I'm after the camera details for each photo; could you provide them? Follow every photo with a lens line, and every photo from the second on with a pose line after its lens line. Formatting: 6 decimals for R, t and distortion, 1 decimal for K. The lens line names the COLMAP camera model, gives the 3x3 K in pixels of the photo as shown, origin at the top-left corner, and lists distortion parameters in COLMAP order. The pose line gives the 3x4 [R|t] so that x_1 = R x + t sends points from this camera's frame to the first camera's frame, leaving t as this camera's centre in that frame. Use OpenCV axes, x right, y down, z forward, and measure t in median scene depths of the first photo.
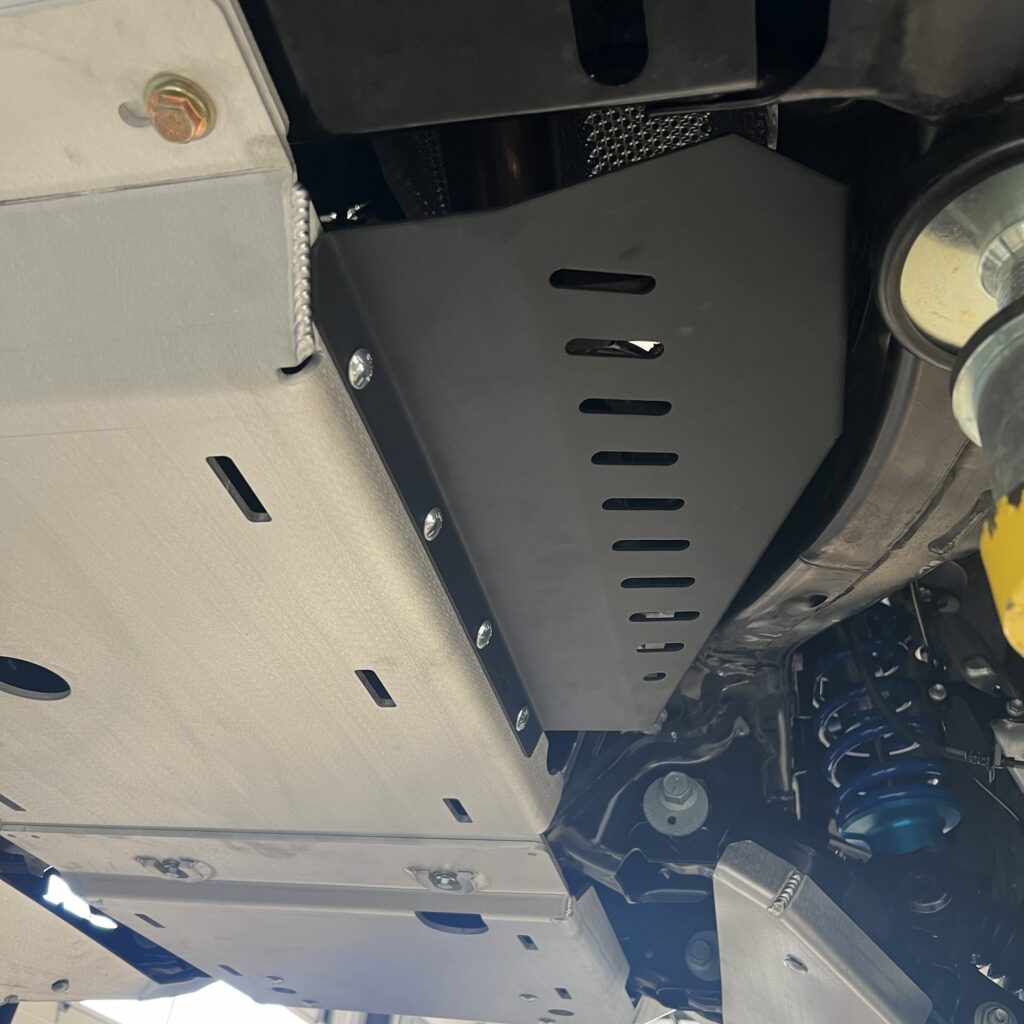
lens RADIAL K [[1057.2, 0, 510.6], [0, 1057.2, 522.8], [0, 0, 1]] dist [0.011892, 0.009901]
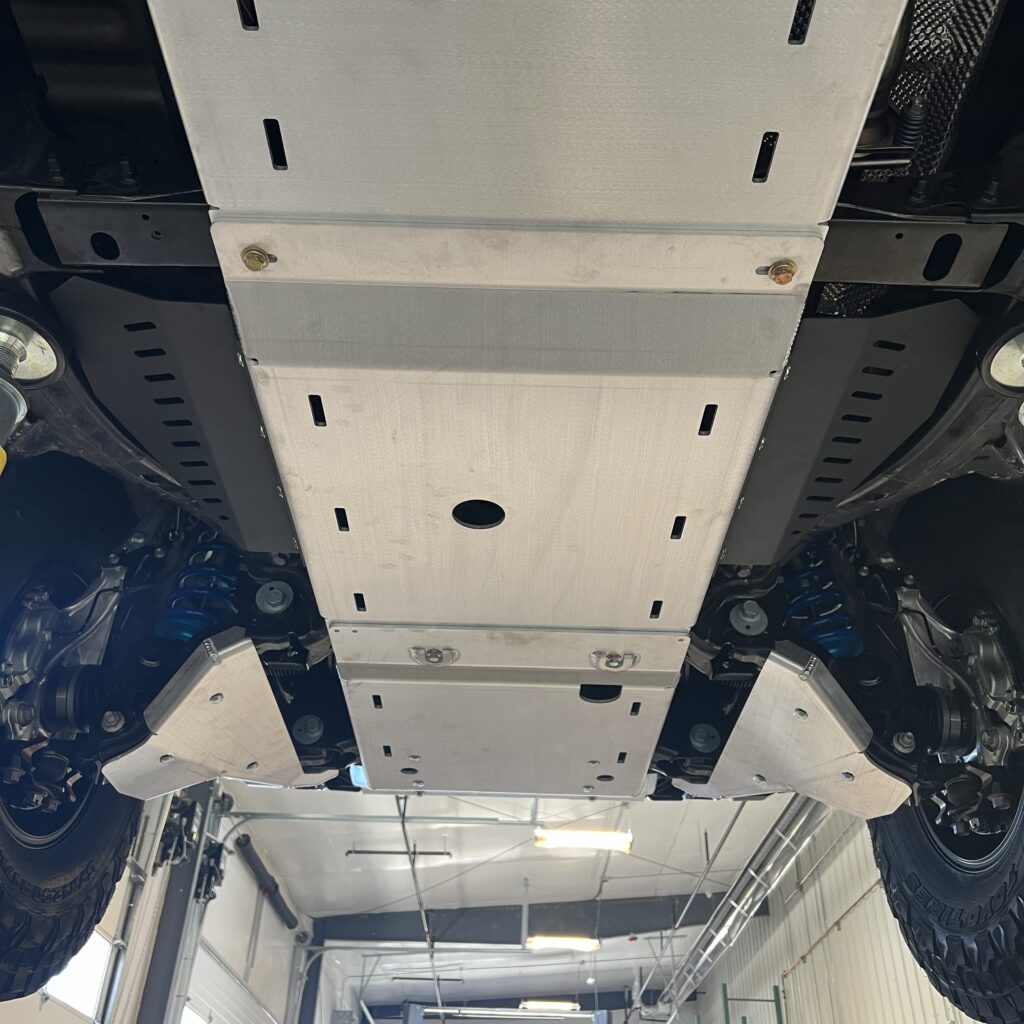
lens RADIAL K [[1014.9, 0, 512.0], [0, 1014.9, 512.0], [0, 0, 1]] dist [0.013308, 0.009075]
pose [[0.975051, 0.056505, 0.214670, -0.592707], [-0.063269, 0.997689, 0.024760, 0.074405], [-0.212775, -0.037724, 0.976373, -0.541377]]
